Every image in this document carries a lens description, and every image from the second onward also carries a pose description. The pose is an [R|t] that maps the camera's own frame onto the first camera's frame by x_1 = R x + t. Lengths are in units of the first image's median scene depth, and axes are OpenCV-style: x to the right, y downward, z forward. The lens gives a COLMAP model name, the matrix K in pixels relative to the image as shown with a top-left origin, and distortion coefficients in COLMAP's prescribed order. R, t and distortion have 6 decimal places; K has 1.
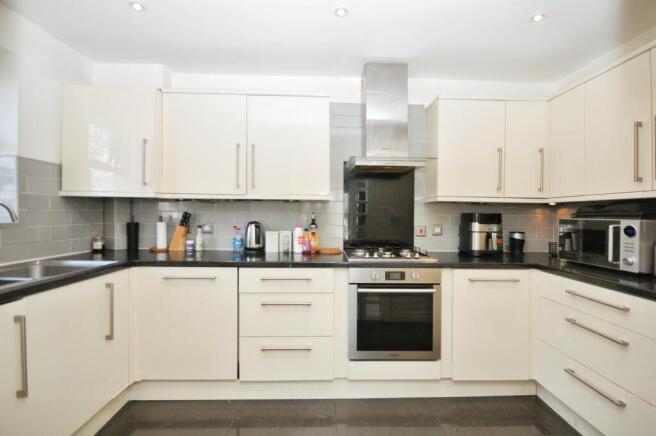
lens RADIAL K [[291.7, 0, 328.3], [0, 291.7, 214.4], [0, 0, 1]] dist [-0.013650, -0.006283]
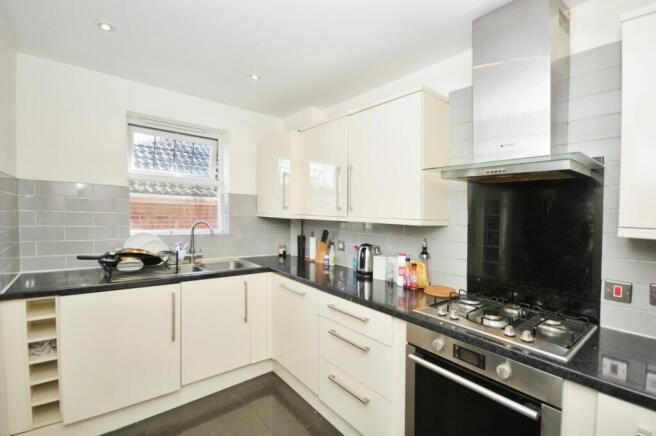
lens RADIAL K [[291.7, 0, 326.9], [0, 291.7, 219.9], [0, 0, 1]] dist [-0.013650, -0.006283]
pose [[0.601910, 0.024708, -0.798181, 0.433615], [-0.027483, 0.999570, 0.010217, -0.060815], [0.798091, 0.015787, 0.602330, 0.322473]]
